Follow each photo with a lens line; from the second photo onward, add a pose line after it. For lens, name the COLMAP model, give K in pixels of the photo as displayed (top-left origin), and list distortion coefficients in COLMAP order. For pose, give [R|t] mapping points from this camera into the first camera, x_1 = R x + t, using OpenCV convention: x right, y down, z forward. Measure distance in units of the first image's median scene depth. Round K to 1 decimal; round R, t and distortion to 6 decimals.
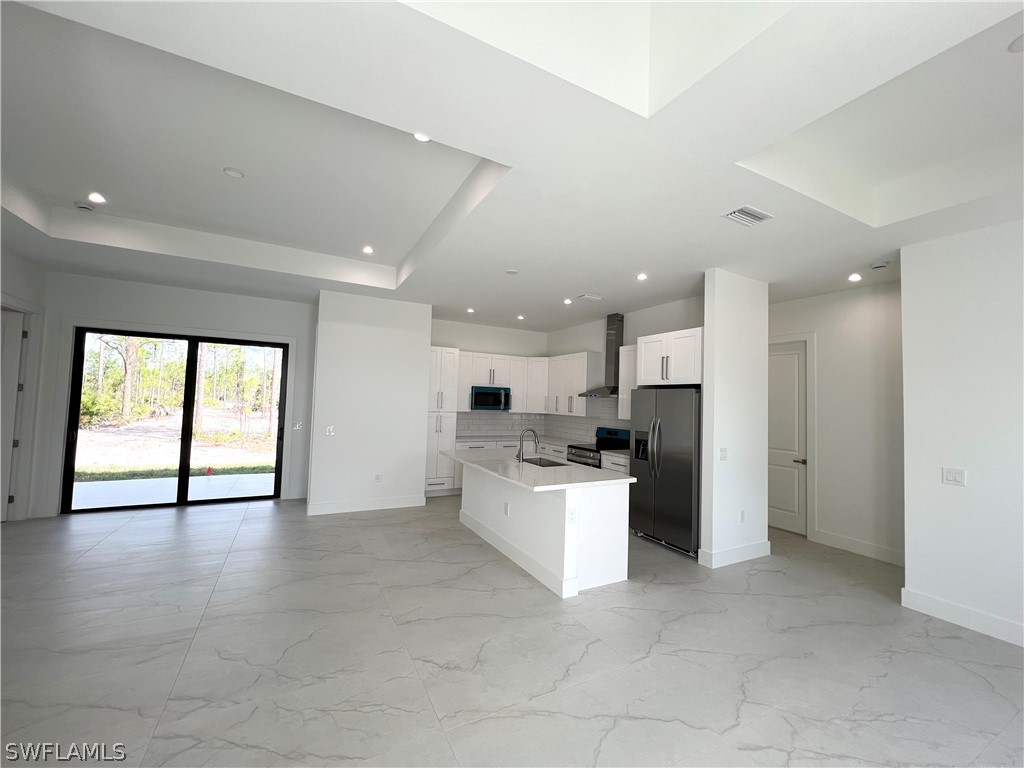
lens RADIAL K [[408.1, 0, 512.0], [0, 408.1, 384.0], [0, 0, 1]] dist [-0.000008, 0.000004]
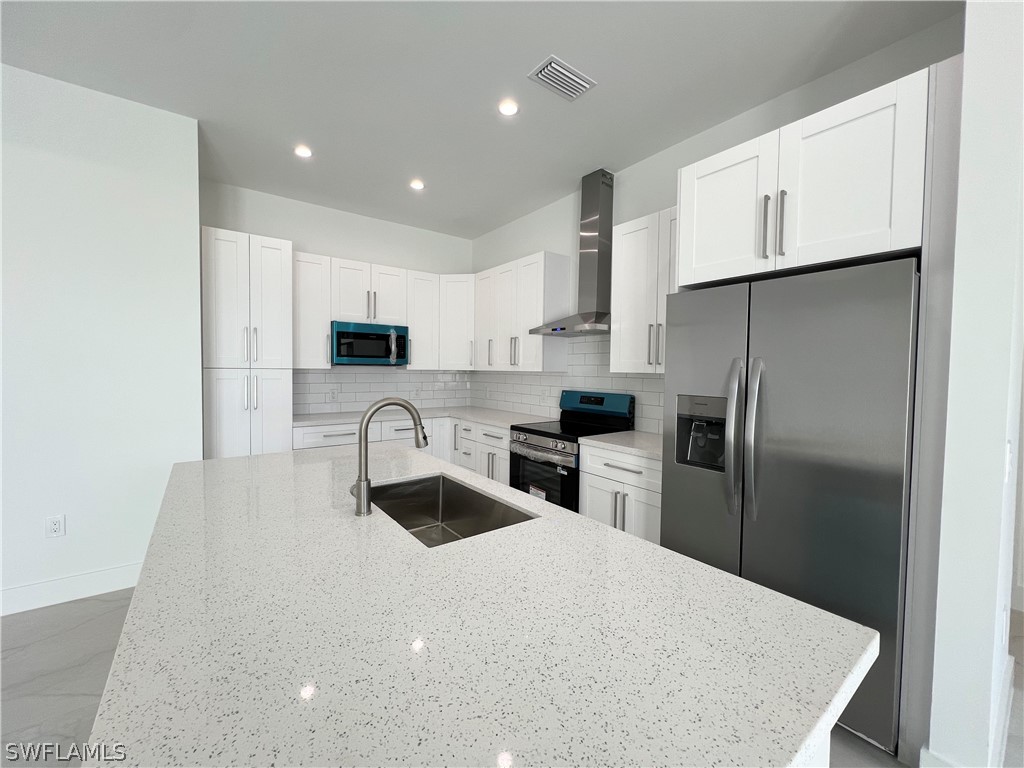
lens RADIAL K [[408.1, 0, 512.0], [0, 408.1, 384.0], [0, 0, 1]] dist [-0.000008, 0.000004]
pose [[0.988158, -0.025145, 0.151364, 0.057125], [0.012960, 0.996634, 0.080954, 0.050858], [-0.152890, -0.078034, 0.985158, 0.462918]]
